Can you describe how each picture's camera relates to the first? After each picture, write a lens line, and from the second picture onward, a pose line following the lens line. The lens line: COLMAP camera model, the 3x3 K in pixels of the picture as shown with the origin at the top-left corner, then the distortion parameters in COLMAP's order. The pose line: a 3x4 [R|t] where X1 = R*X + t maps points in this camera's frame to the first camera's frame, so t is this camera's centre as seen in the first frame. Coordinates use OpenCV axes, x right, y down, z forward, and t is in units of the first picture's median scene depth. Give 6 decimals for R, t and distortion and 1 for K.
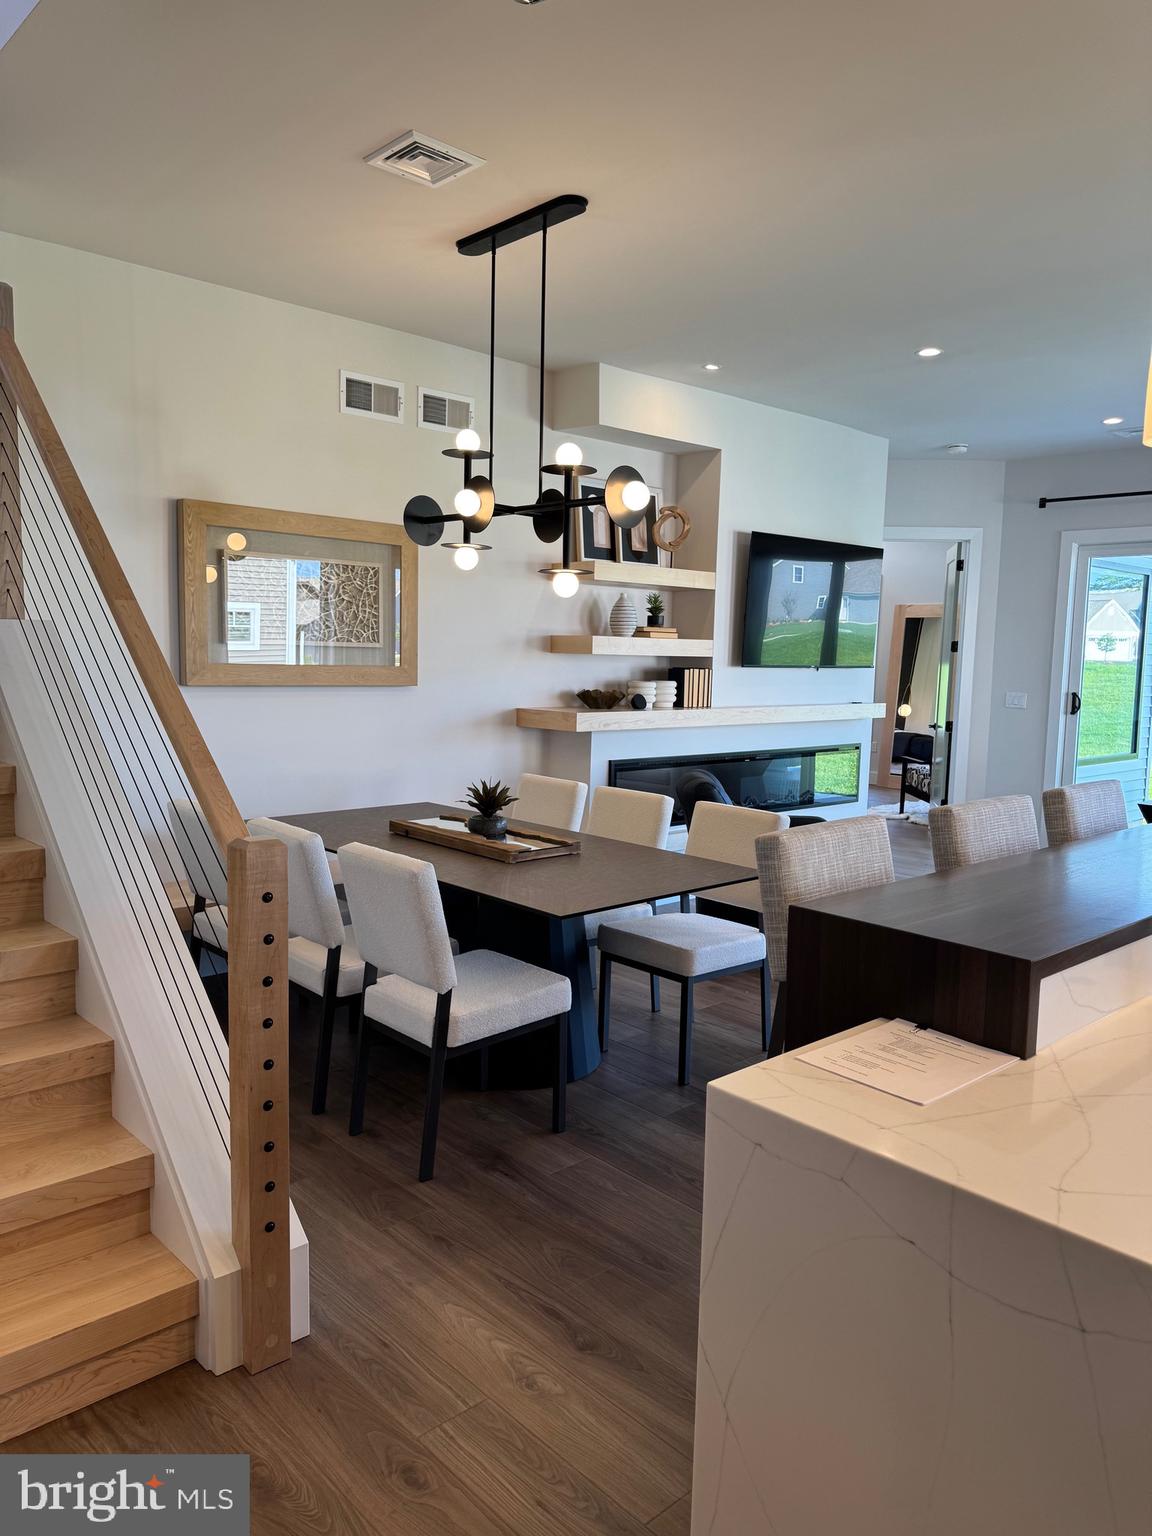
lens RADIAL K [[1091.5, 0, 582.4], [0, 1091.5, 754.9], [0, 0, 1]] dist [0.048484, -0.066007]
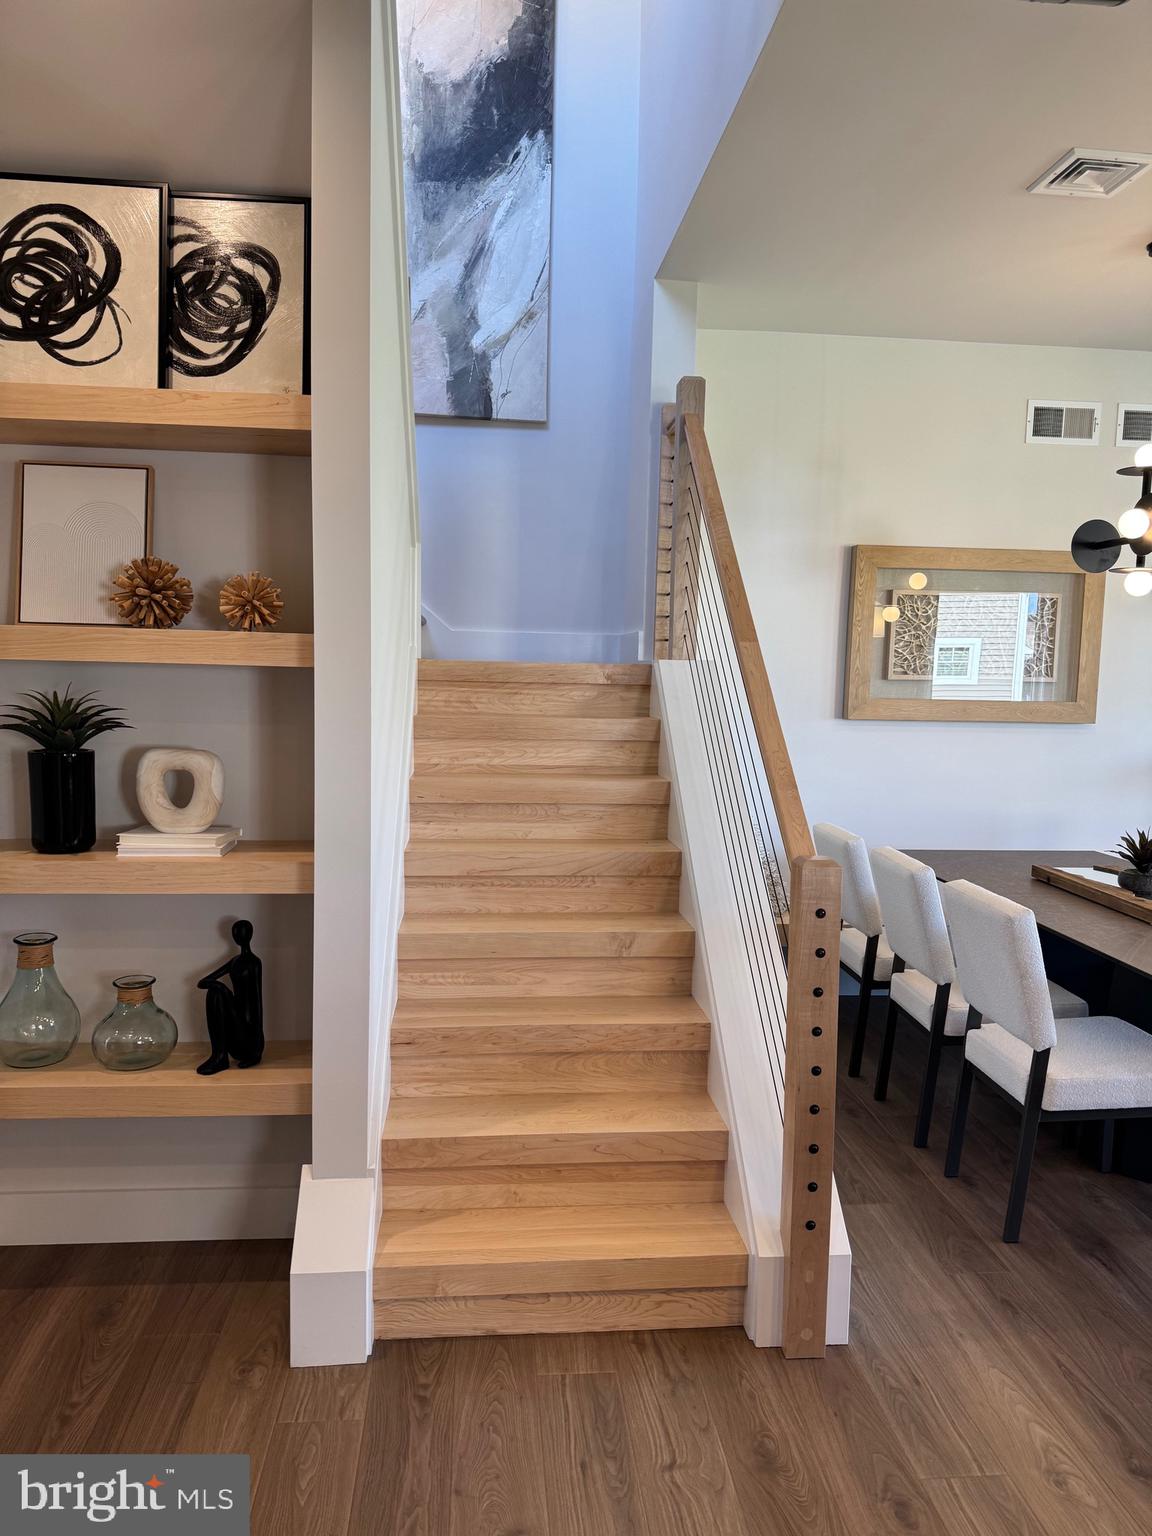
lens RADIAL K [[1091.5, 0, 582.4], [0, 1091.5, 754.9], [0, 0, 1]] dist [0.048484, -0.066007]
pose [[0.791494, 0.044953, -0.609522, 0.135369], [-0.065369, 0.997797, -0.011296, 0.001958], [0.607671, 0.048785, 0.792689, 0.001365]]
